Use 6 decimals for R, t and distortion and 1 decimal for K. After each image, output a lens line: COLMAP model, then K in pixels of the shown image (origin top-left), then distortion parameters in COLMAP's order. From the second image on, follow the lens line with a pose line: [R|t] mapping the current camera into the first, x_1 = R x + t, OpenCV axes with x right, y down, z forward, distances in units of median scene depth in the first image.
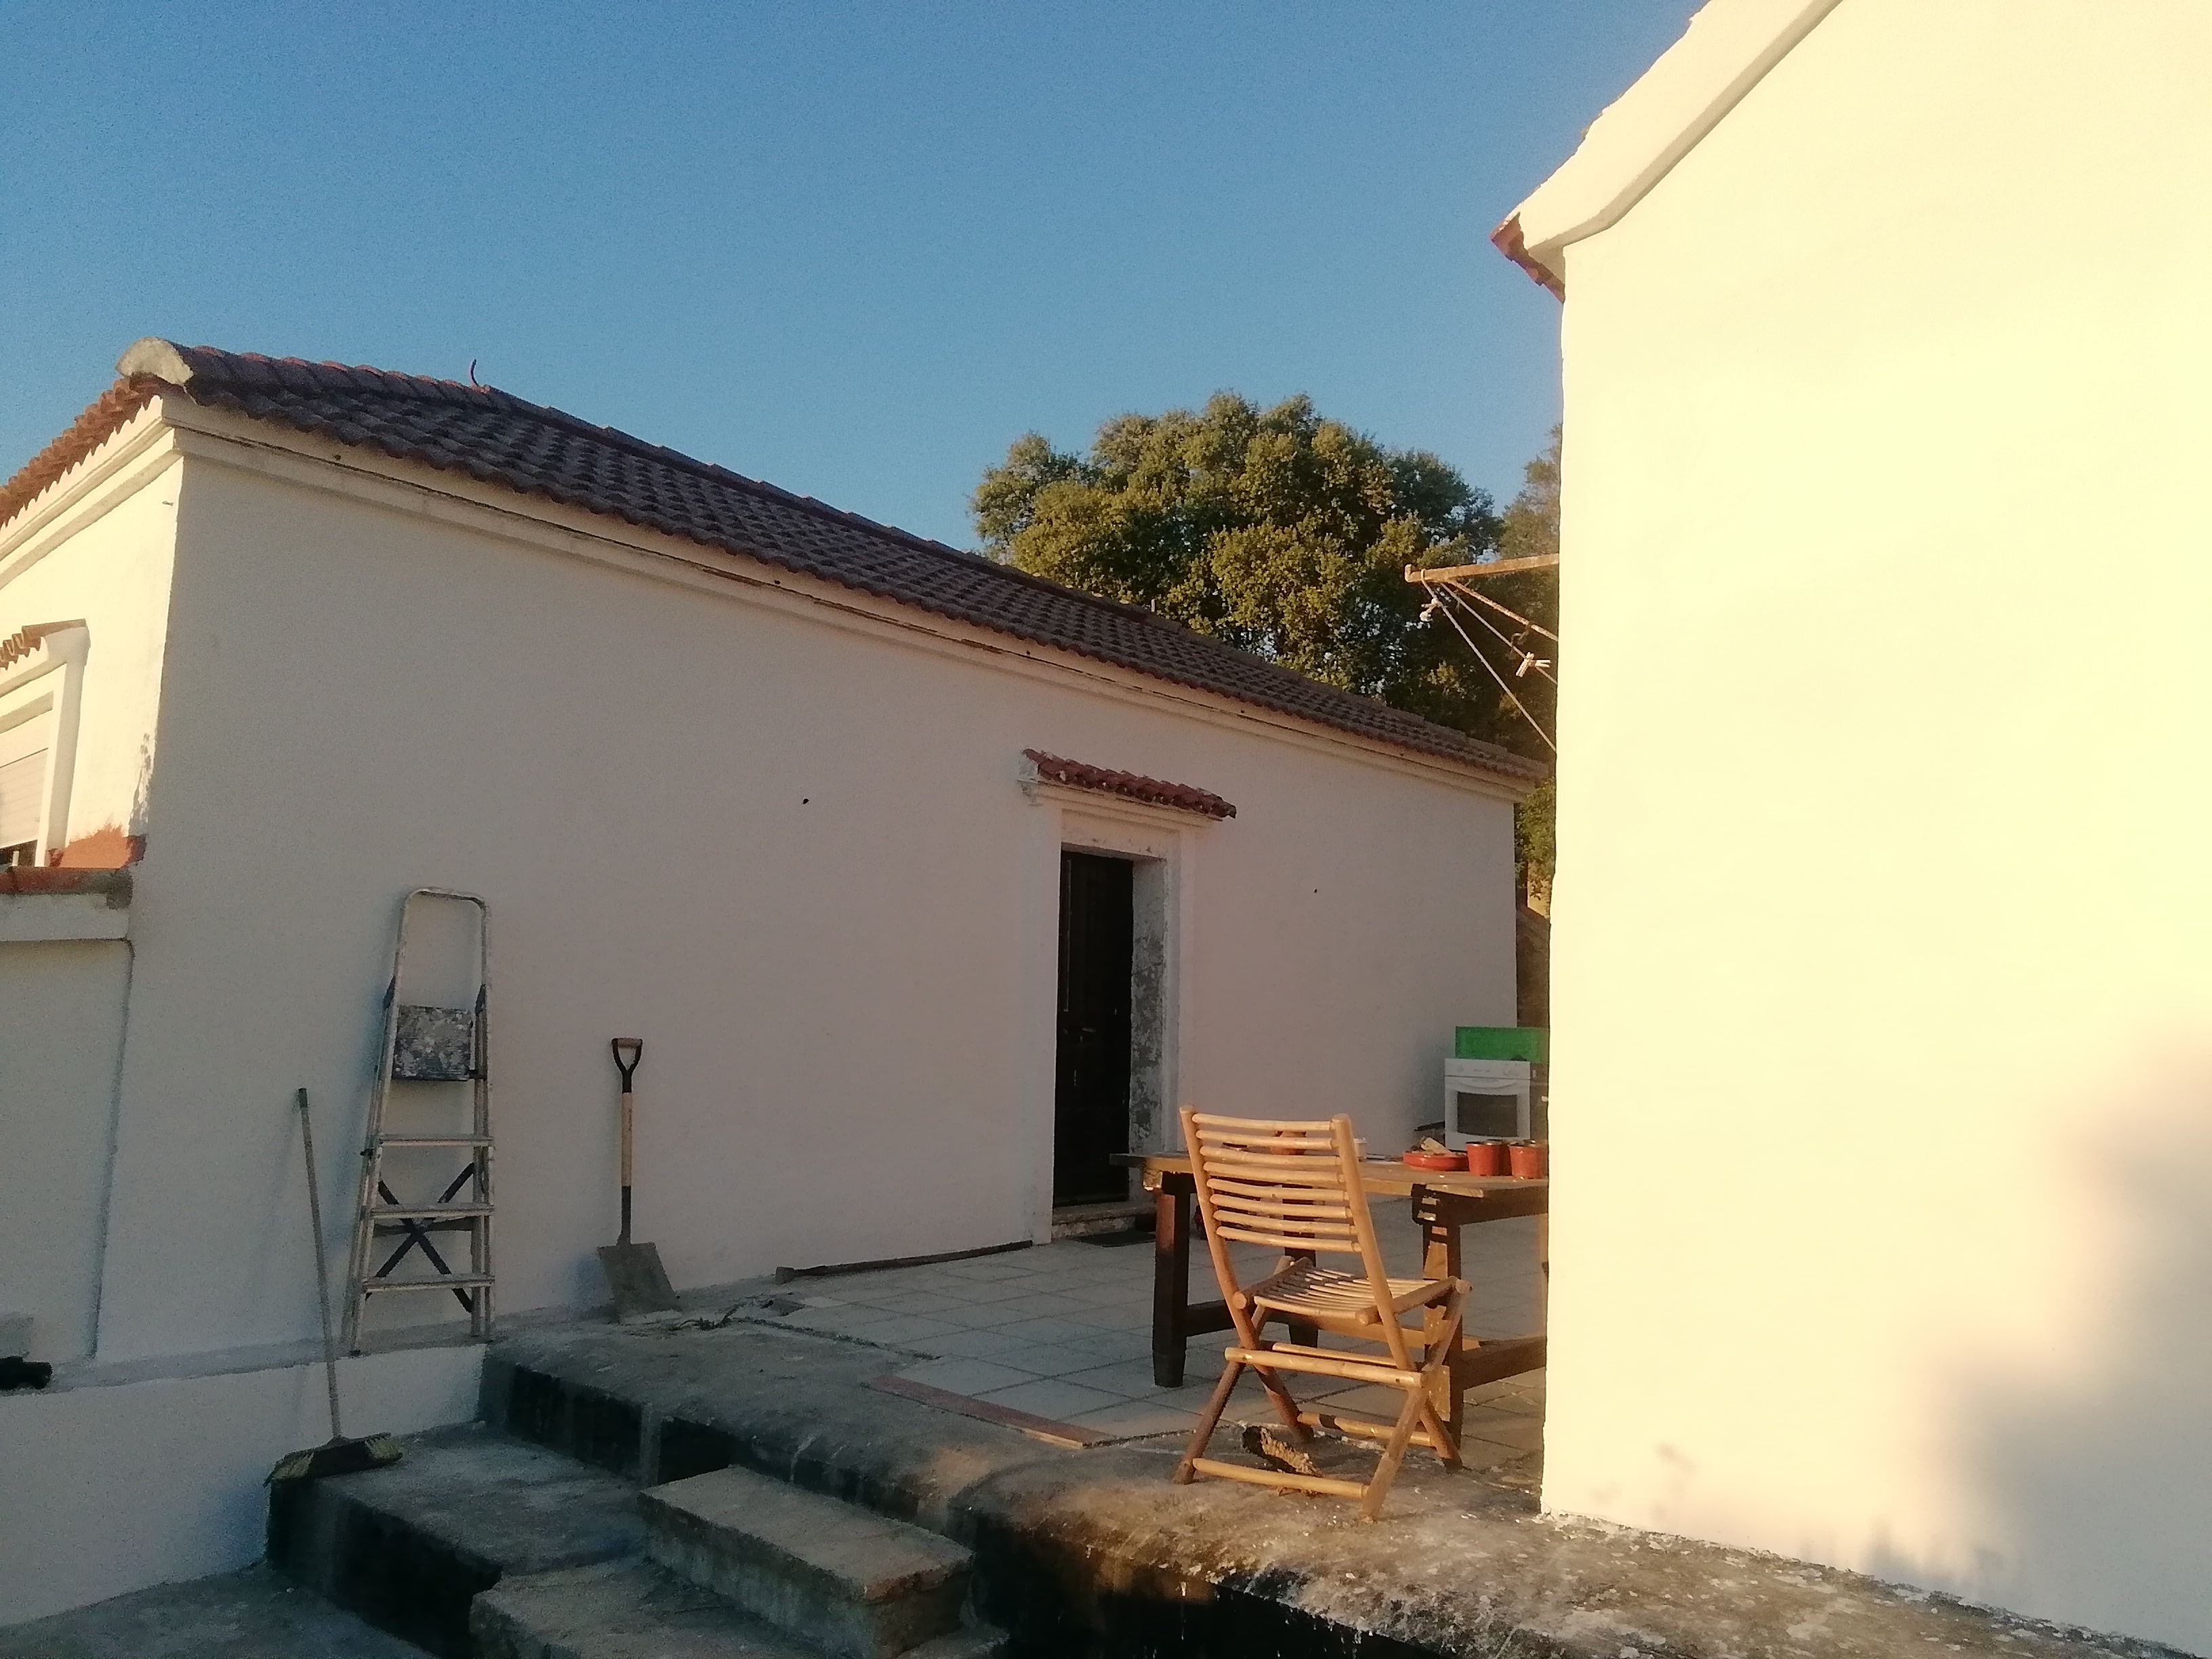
lens RADIAL K [[1529.7, 0, 1110.7], [0, 1529.7, 831.6], [0, 0, 1]] dist [0.011669, -0.021481]
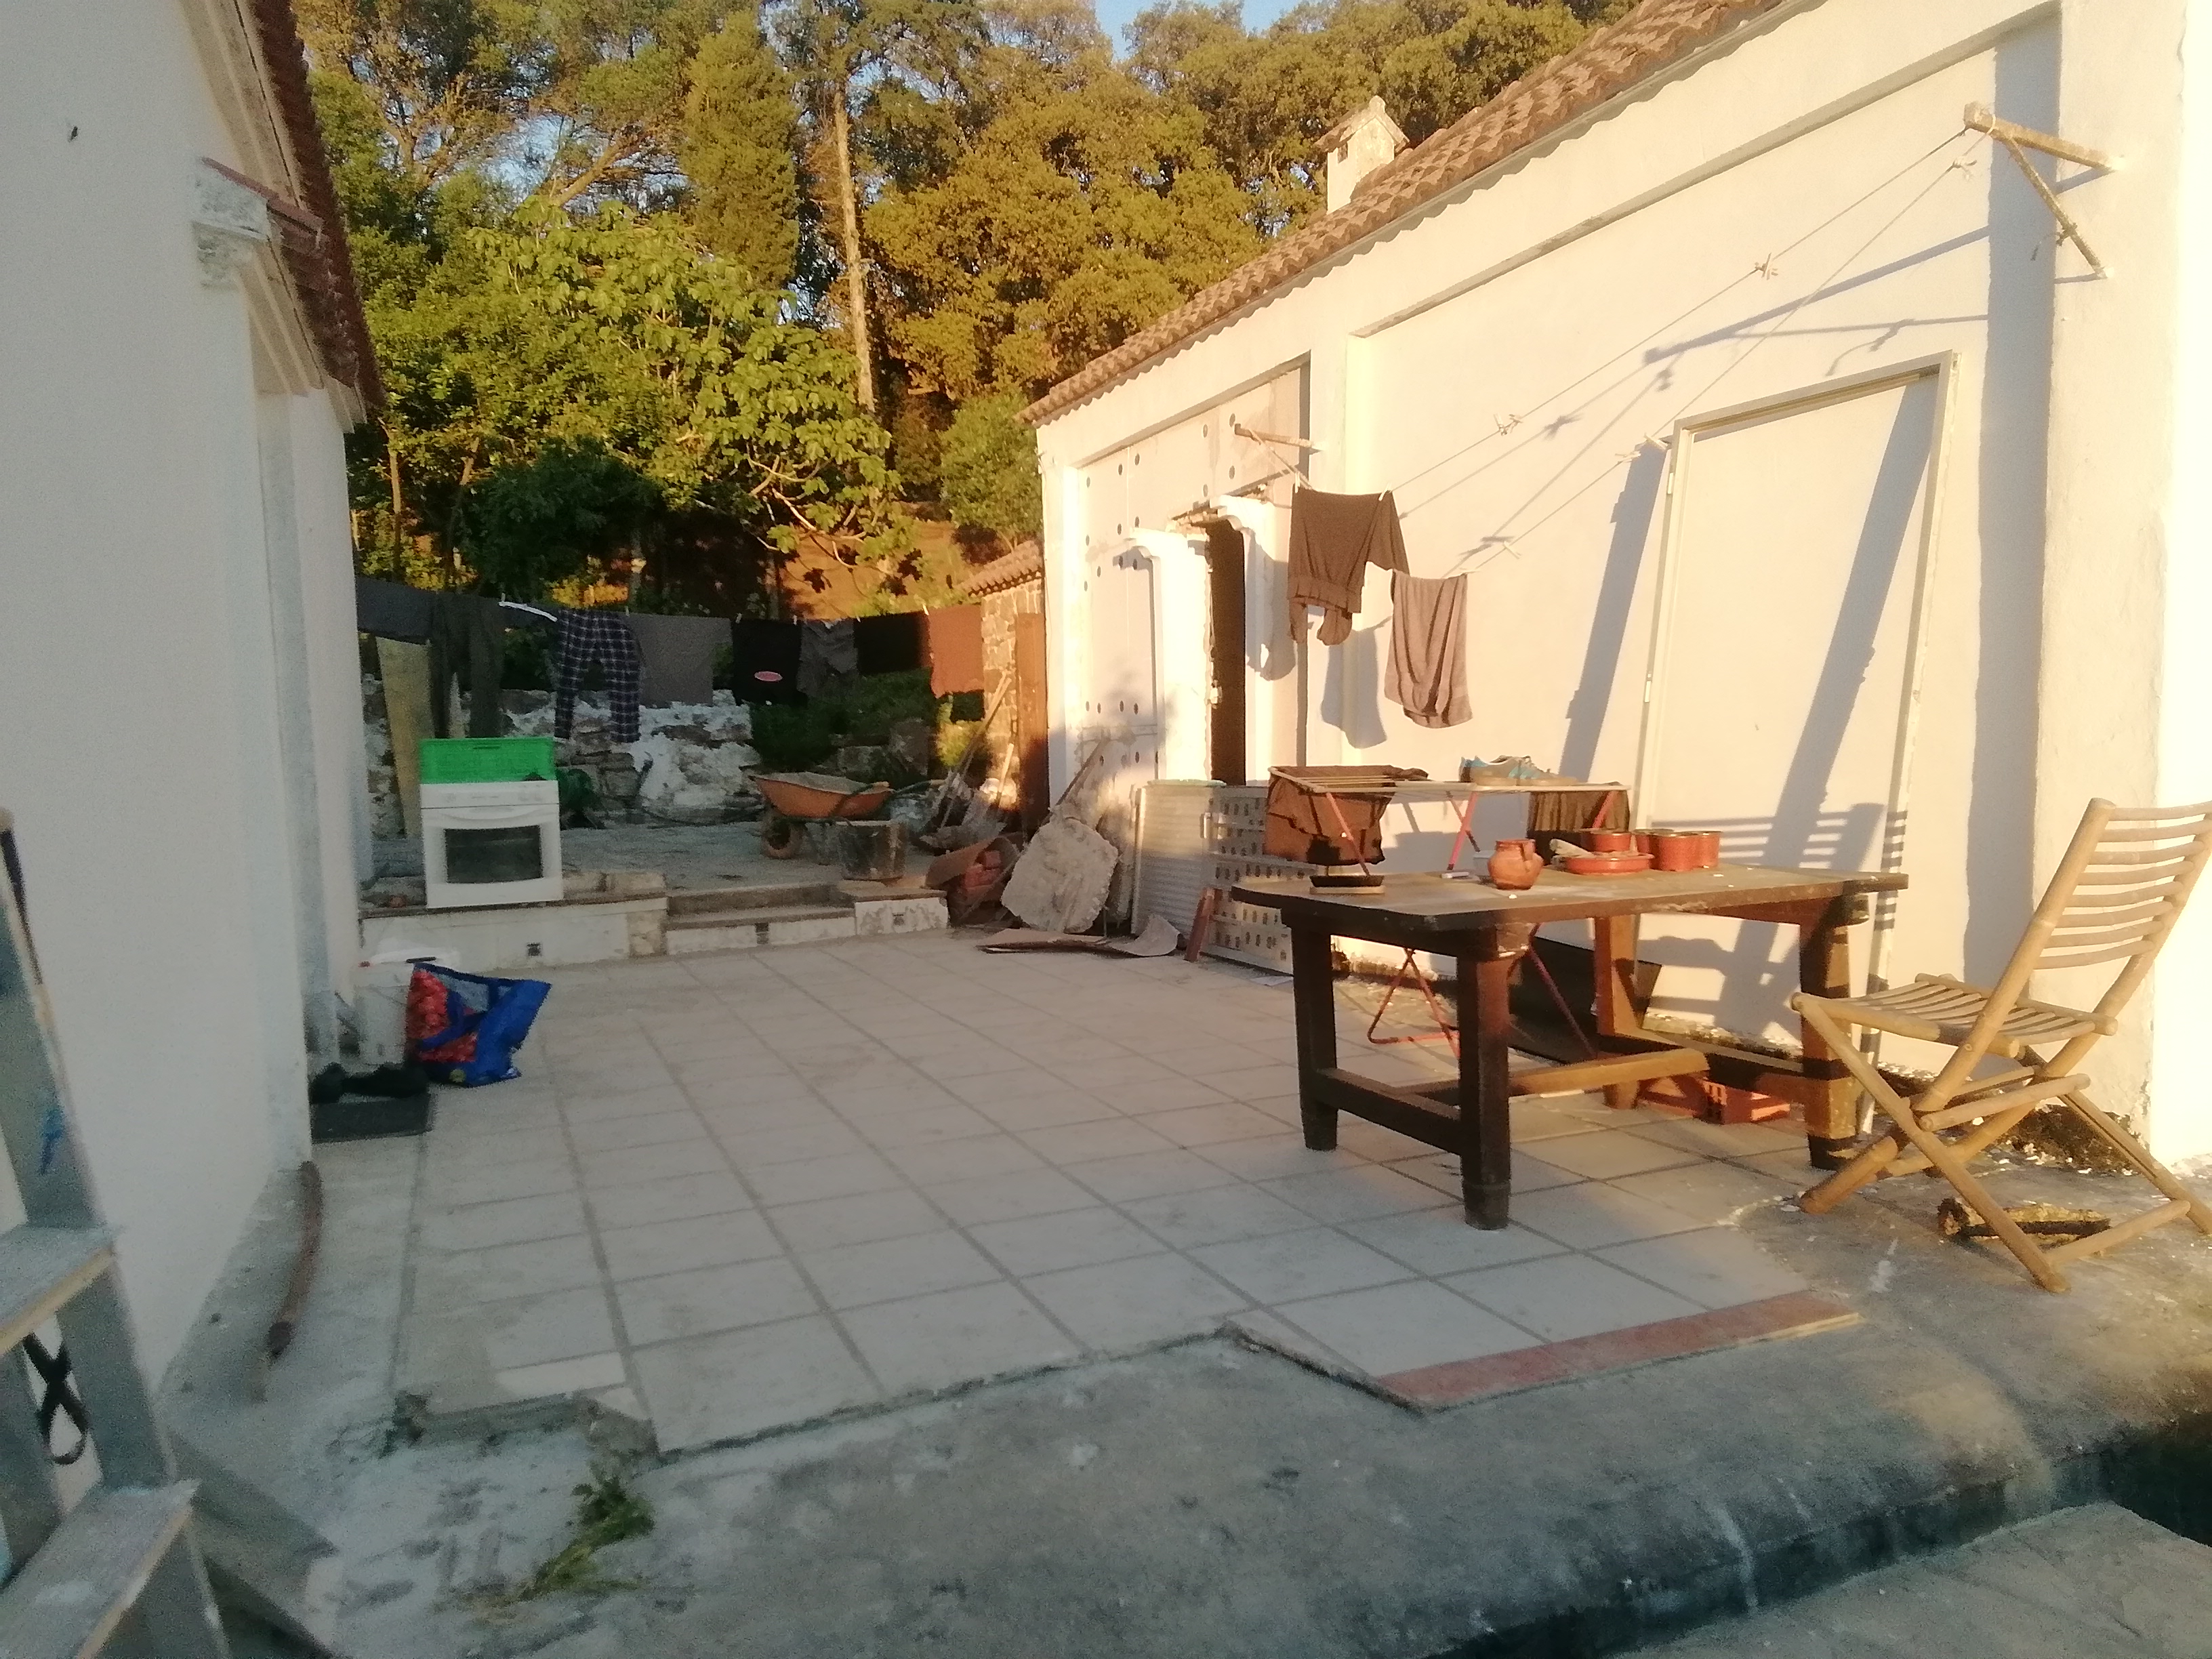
lens RADIAL K [[1529.7, 0, 1109.1], [0, 1529.7, 835.7], [0, 0, 1]] dist [0.011669, -0.021481]
pose [[0.421541, -0.079781, 0.903293, -0.717074], [-0.087038, 0.987963, 0.127878, 0.125986], [-0.902623, -0.132527, 0.409523, 0.999252]]
